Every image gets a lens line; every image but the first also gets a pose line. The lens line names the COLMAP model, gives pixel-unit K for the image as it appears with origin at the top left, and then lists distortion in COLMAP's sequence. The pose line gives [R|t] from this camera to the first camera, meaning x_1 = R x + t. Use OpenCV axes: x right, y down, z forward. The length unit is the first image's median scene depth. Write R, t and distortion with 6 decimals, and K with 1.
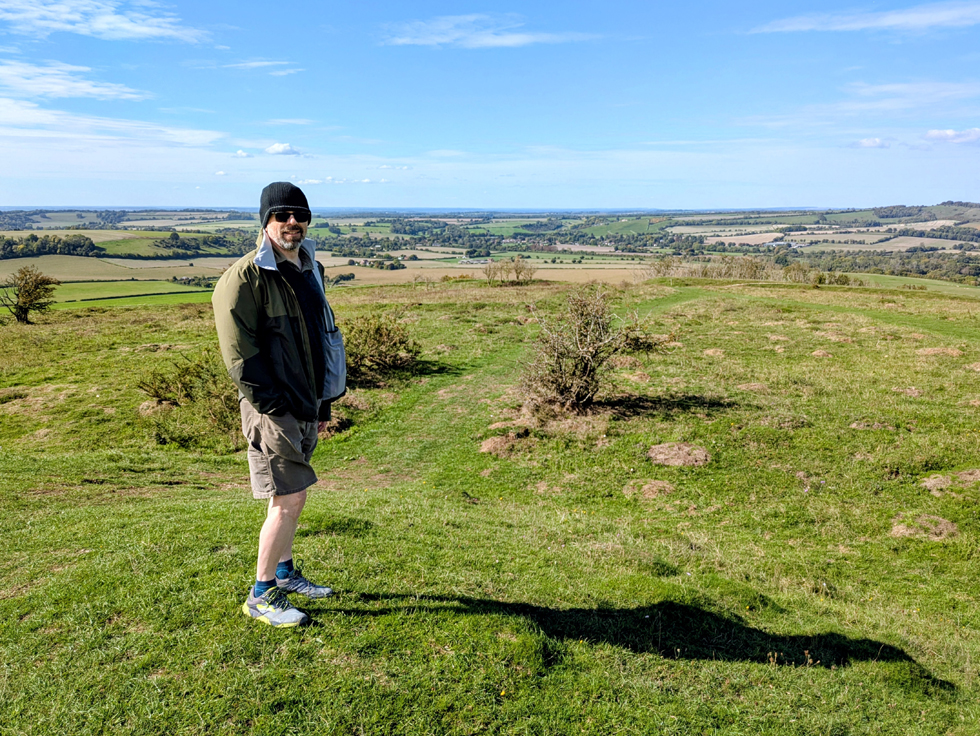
lens RADIAL K [[712.3, 0, 488.6], [0, 712.3, 370.4], [0, 0, 1]] dist [0.049783, -0.009758]
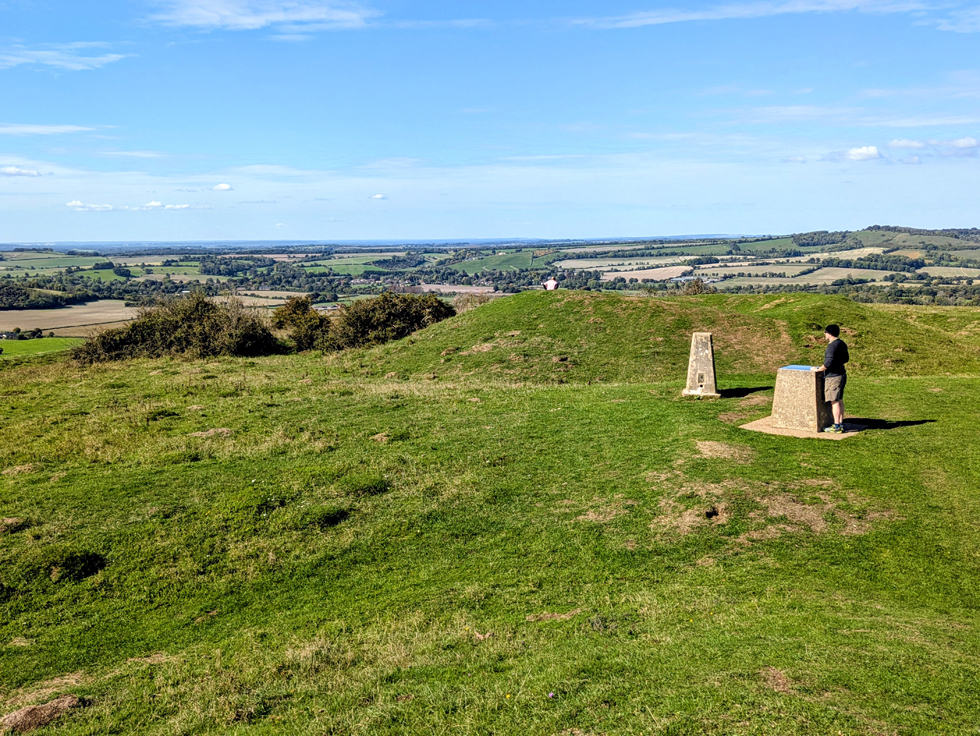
lens RADIAL K [[712.3, 0, 490.9], [0, 712.3, 364.4], [0, 0, 1]] dist [0.049783, -0.009758]
pose [[0.995461, -0.033714, 0.088997, 0.099466], [0.040496, 0.996321, -0.075534, -0.023300], [-0.086123, 0.078795, 0.993164, 0.203216]]
